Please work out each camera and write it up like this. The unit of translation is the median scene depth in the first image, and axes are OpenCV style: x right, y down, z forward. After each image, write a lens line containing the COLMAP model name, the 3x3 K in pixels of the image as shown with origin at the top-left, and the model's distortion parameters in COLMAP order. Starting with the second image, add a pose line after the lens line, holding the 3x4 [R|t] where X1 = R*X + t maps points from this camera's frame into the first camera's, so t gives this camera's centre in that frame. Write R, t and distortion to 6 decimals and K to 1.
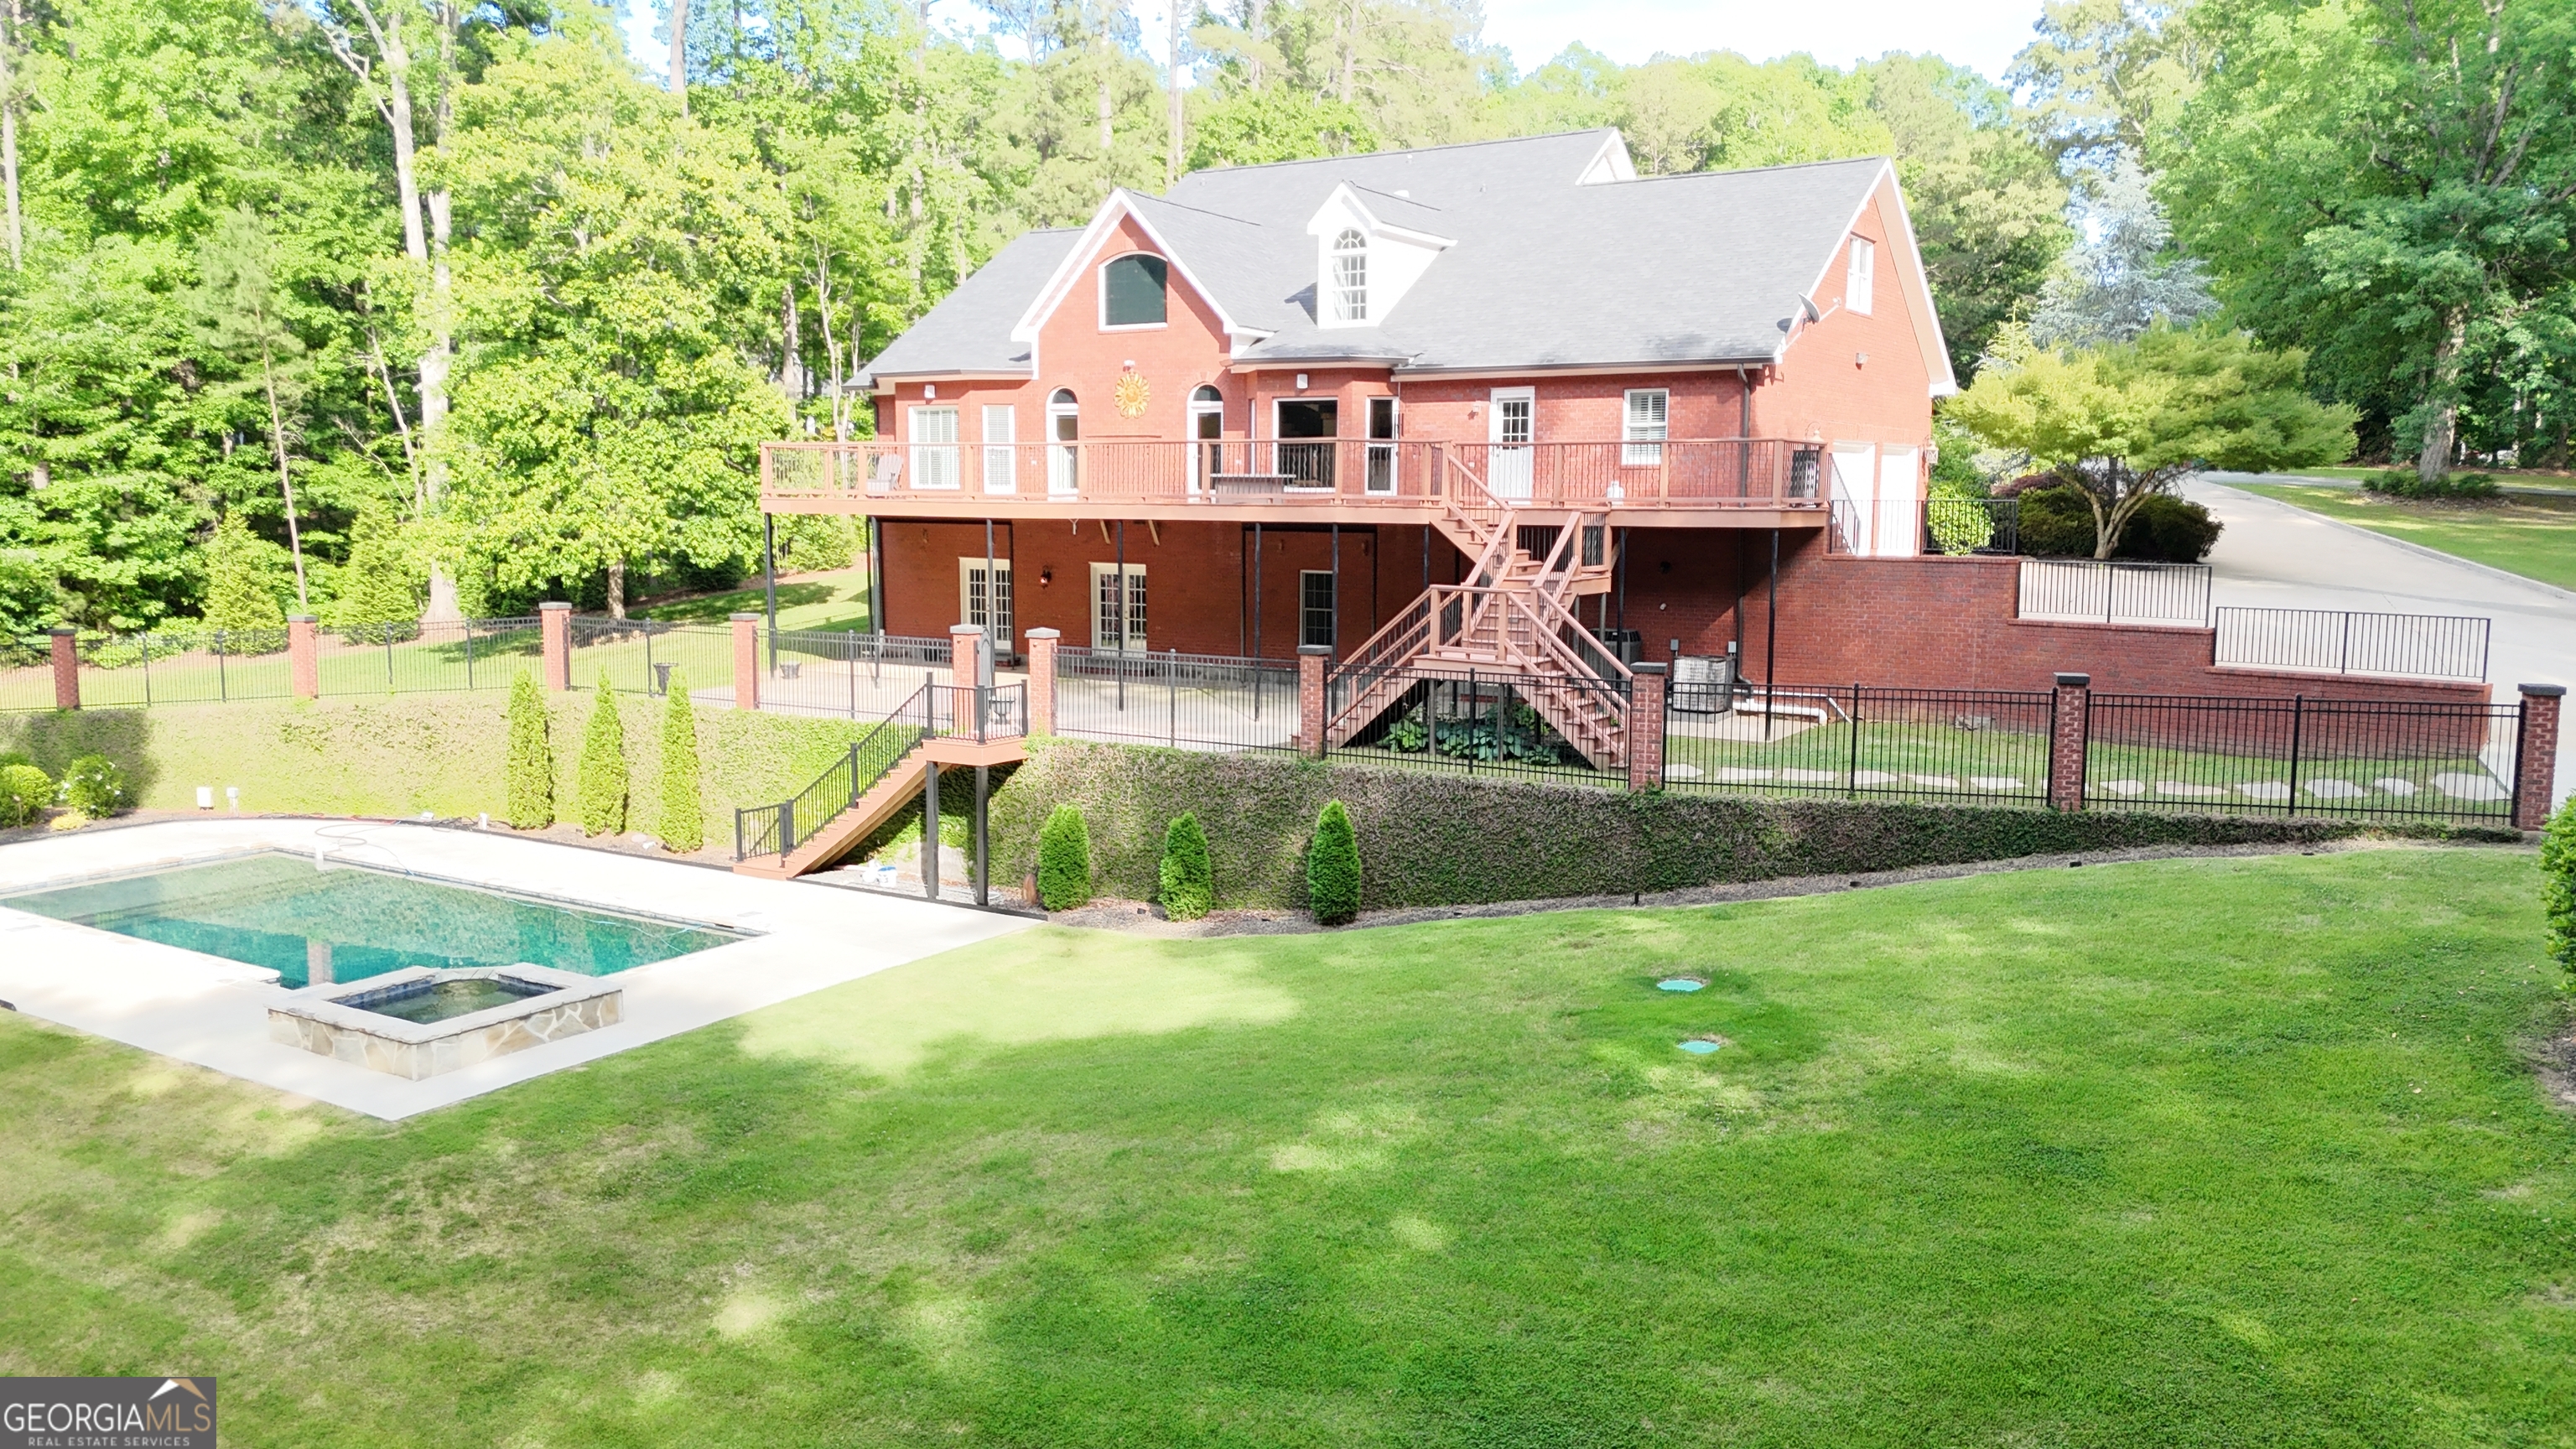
lens RADIAL K [[1905.7, 0, 1297.2], [0, 1905.7, 717.7], [0, 0, 1]] dist [0.056979, -0.040661]
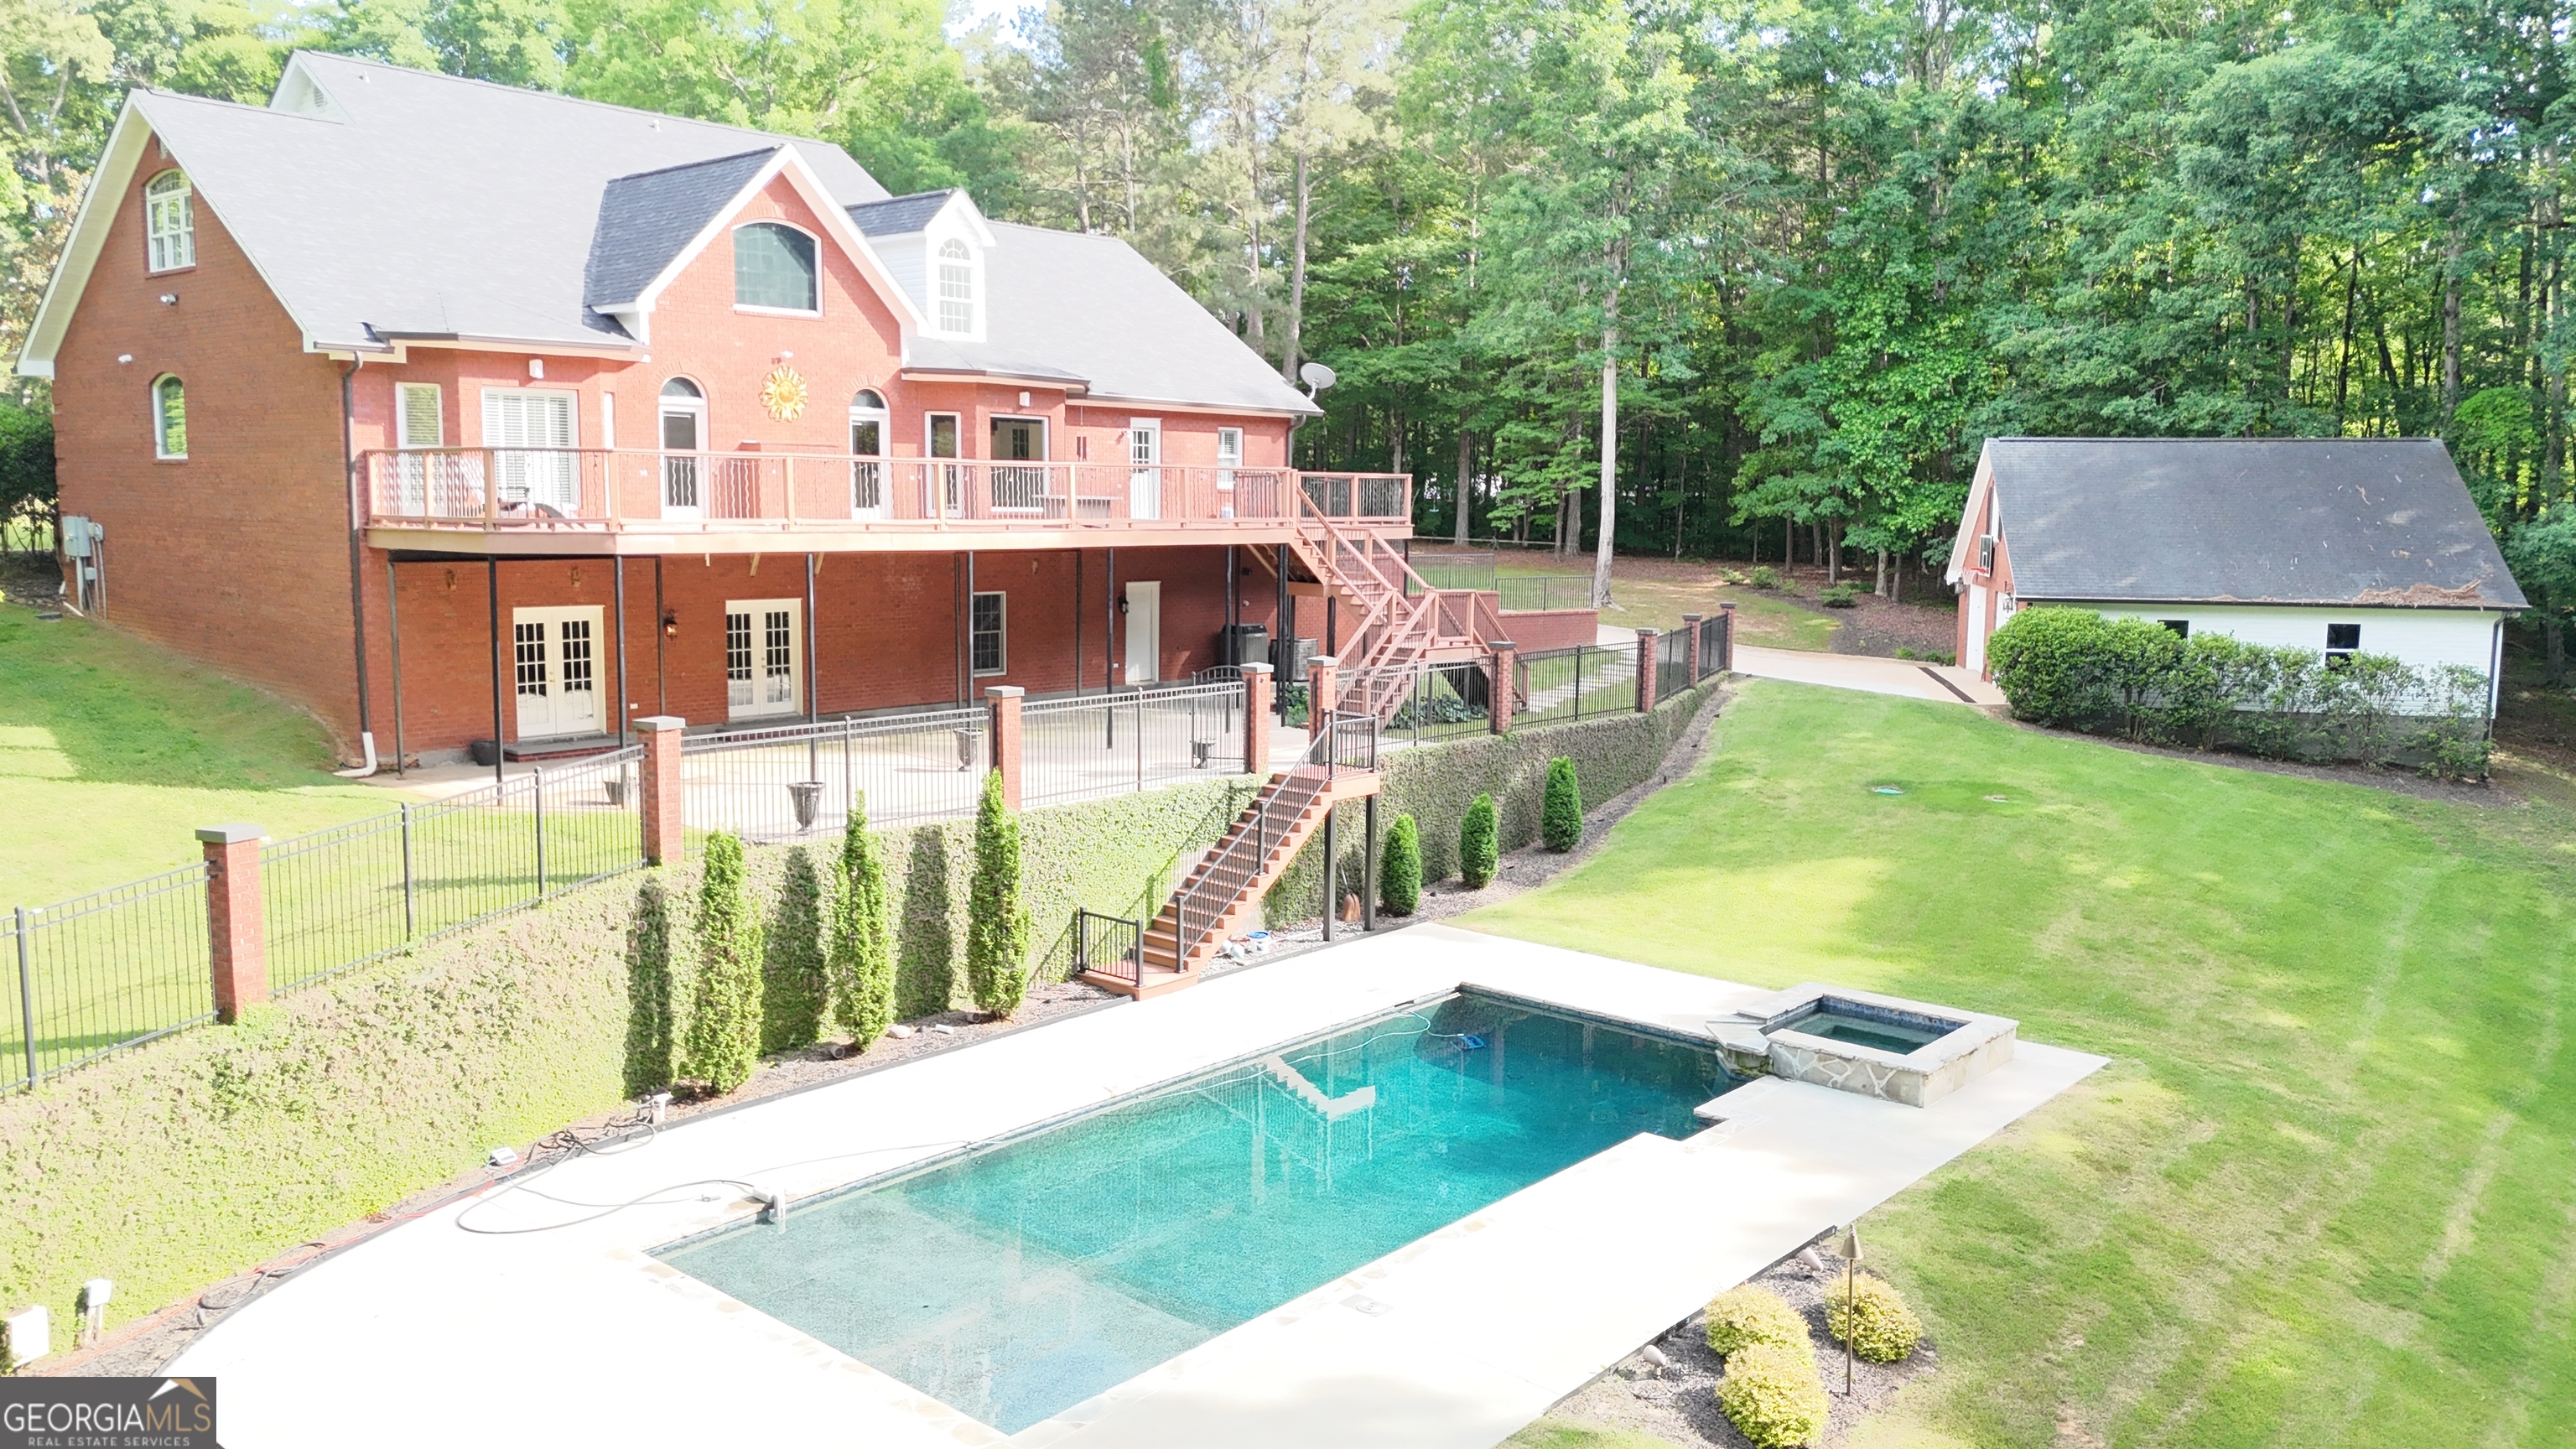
lens RADIAL K [[1905.7, 0, 1290.6], [0, 1905.7, 717.1], [0, 0, 1]] dist [0.056979, -0.040661]
pose [[0.155878, -0.113510, 0.981233, -0.931137], [0.111216, 0.989076, 0.096750, -0.093496], [-0.981495, 0.094048, 0.166799, 0.707730]]
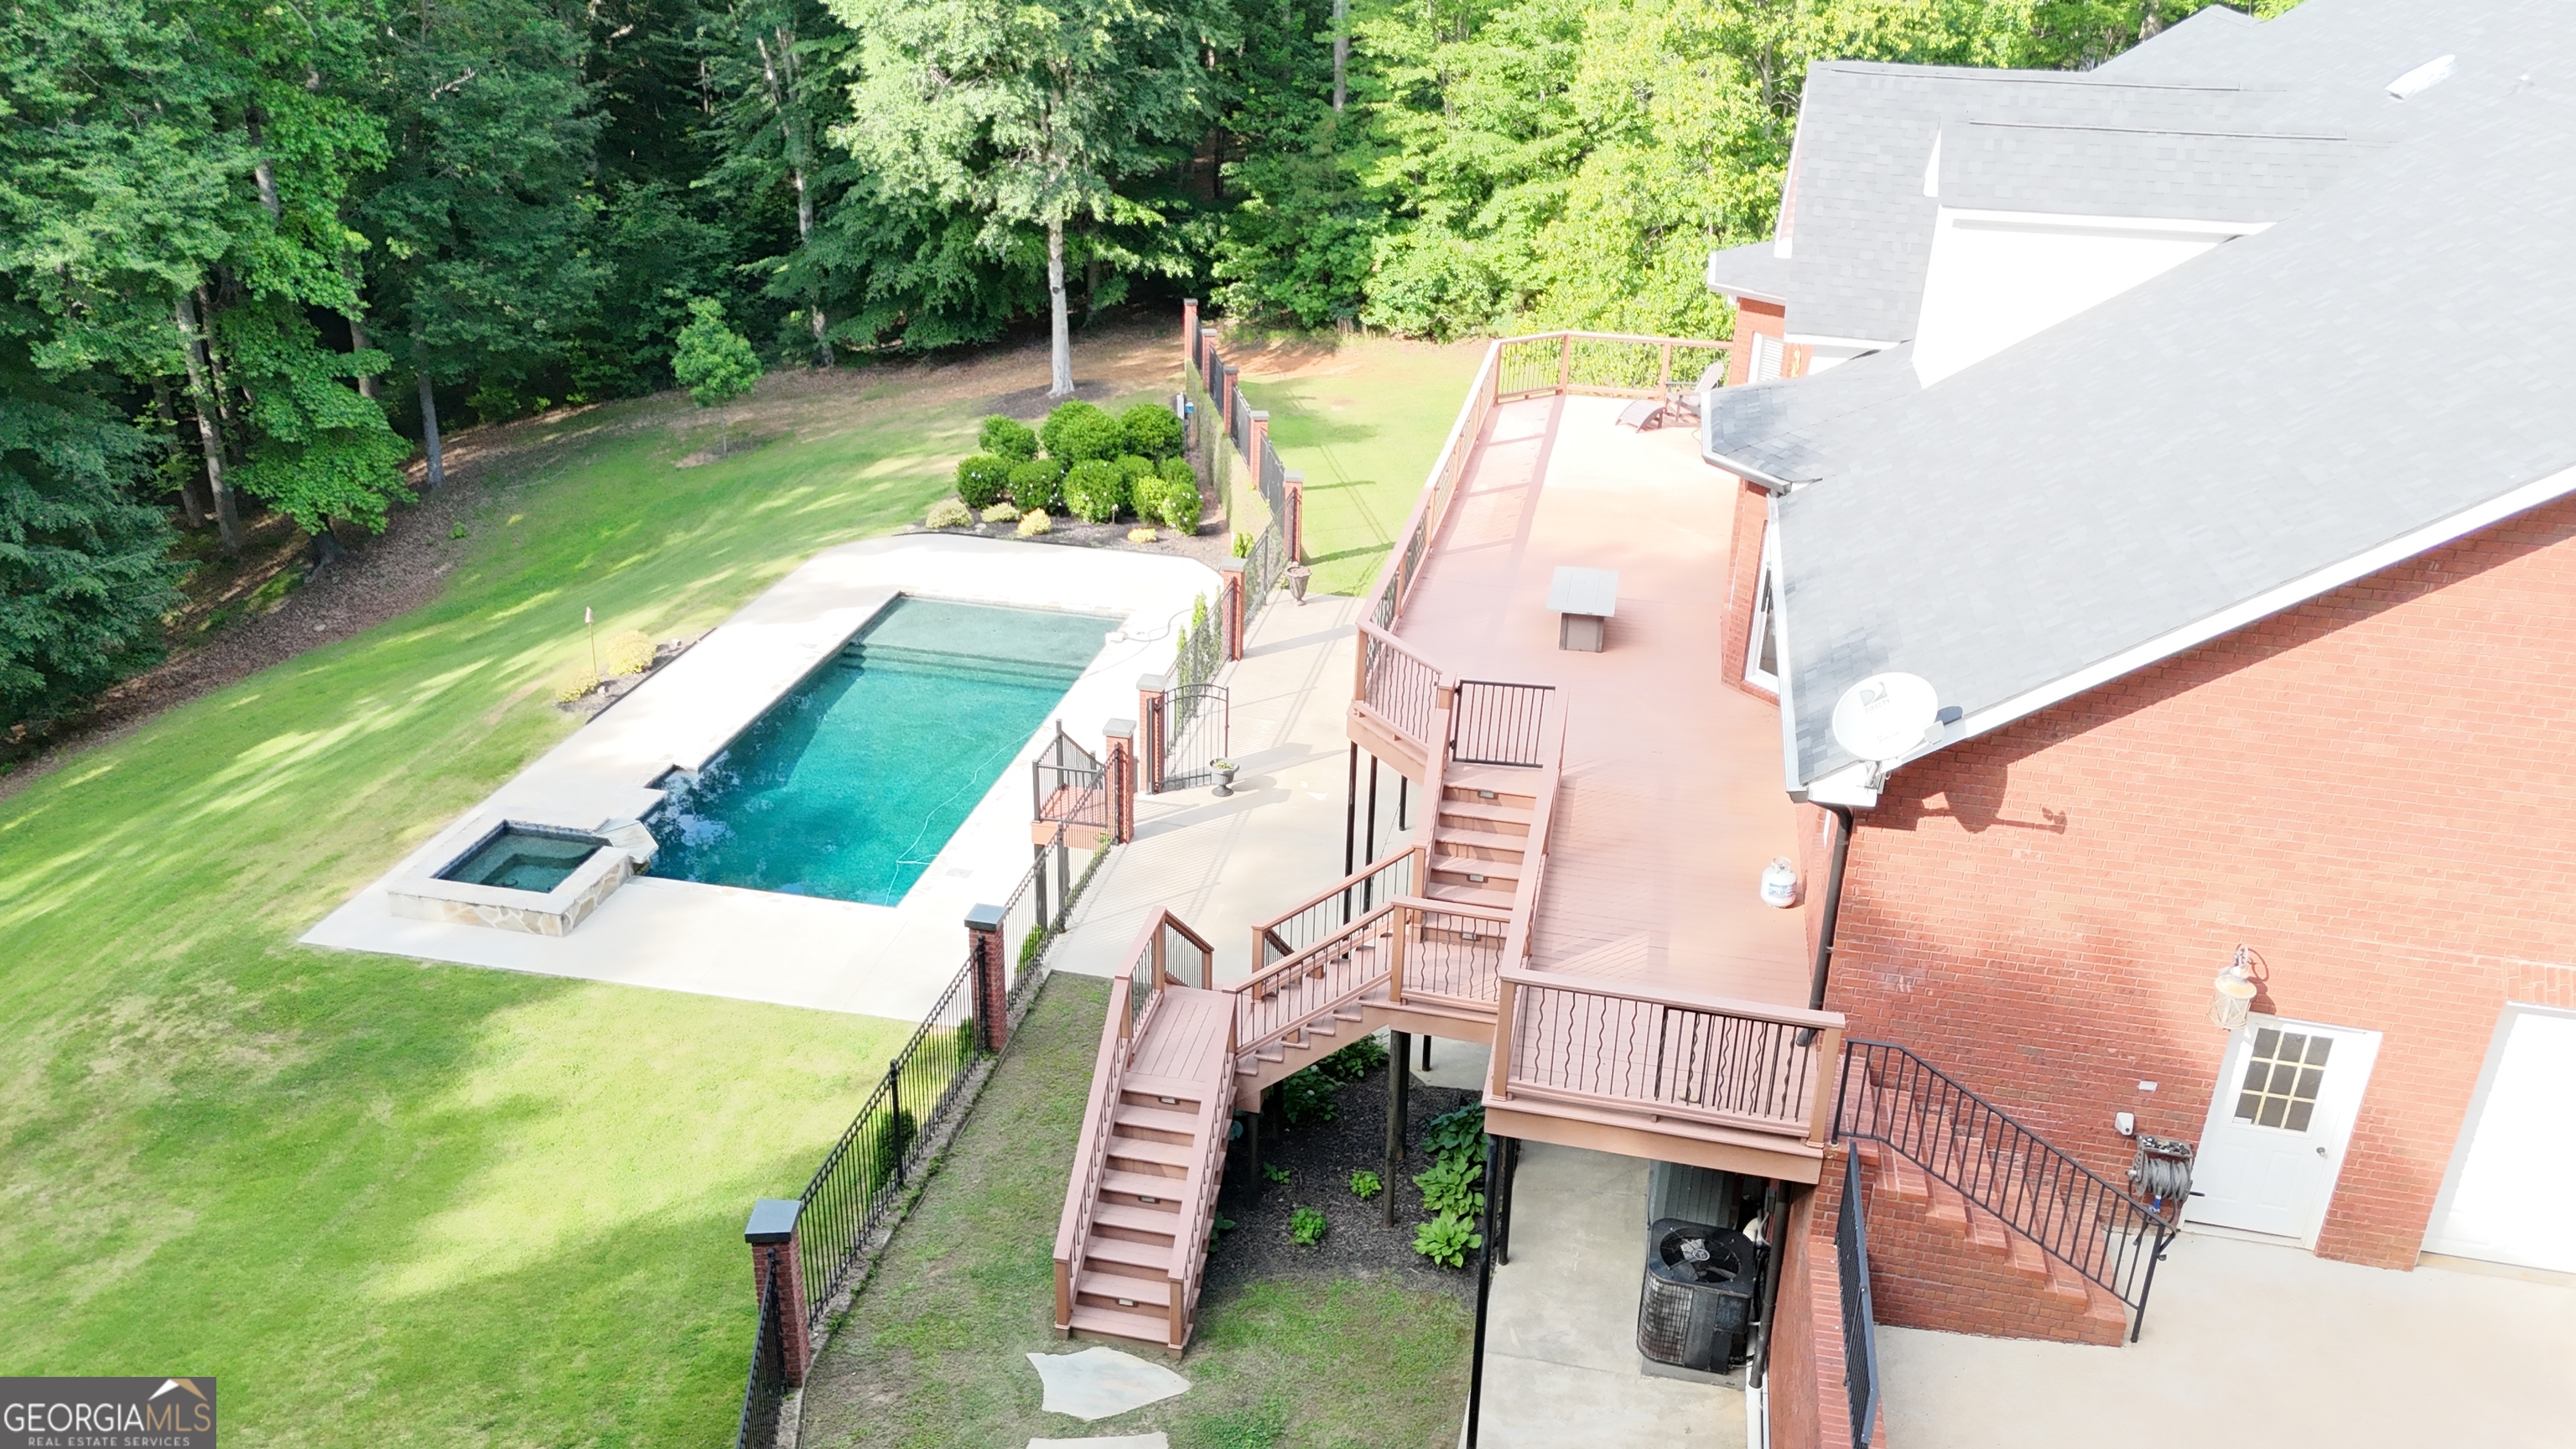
lens RADIAL K [[1905.7, 0, 1283.4], [0, 1905.7, 736.0], [0, 0, 1]] dist [0.056979, -0.040661]
pose [[0.347078, 0.397722, -0.849326, 0.500461], [-0.136776, 0.917406, 0.373709, -0.302102], [0.927809, -0.013539, 0.372810, 0.625623]]
